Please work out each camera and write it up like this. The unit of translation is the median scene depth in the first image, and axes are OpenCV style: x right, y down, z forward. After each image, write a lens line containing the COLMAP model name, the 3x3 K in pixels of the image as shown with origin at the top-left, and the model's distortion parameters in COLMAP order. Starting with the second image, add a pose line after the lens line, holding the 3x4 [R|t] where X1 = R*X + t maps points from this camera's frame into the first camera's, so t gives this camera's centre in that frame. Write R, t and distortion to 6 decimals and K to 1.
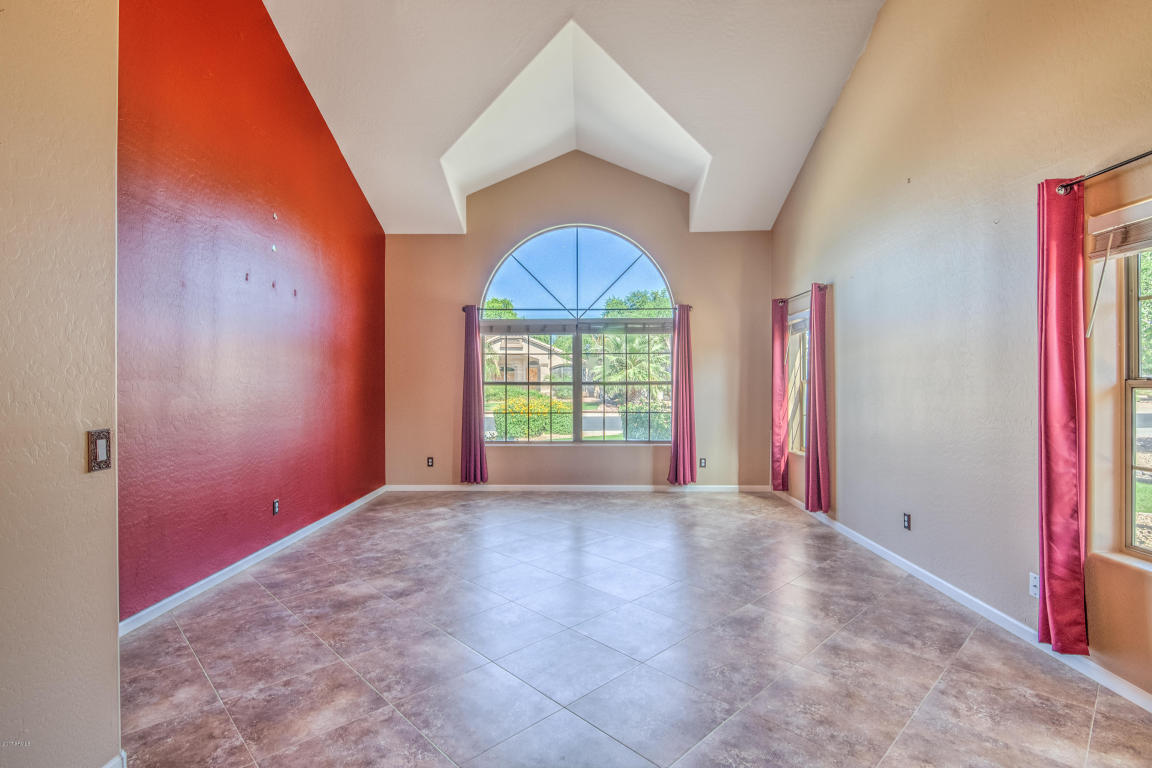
lens RADIAL K [[549.2, 0, 570.3], [0, 549.2, 383.9], [0, 0, 1]] dist [-0.000355, -0.004793]
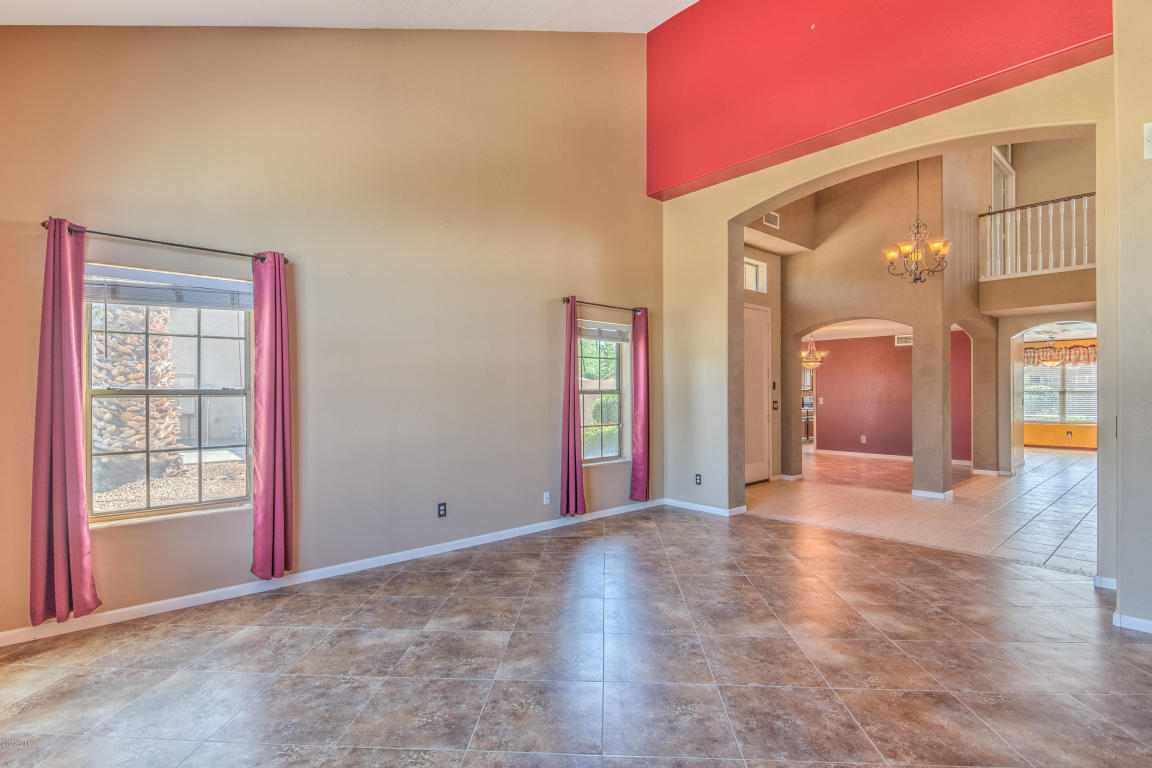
lens RADIAL K [[556.2, 0, 577.1], [0, 556.2, 388.3], [0, 0, 1]] dist [0.000030, -0.000168]
pose [[-0.684247, 0.005288, 0.729231, -0.515125], [0.006781, 0.999977, -0.000889, -0.006898], [-0.729219, 0.004337, -0.684266, 1.831755]]
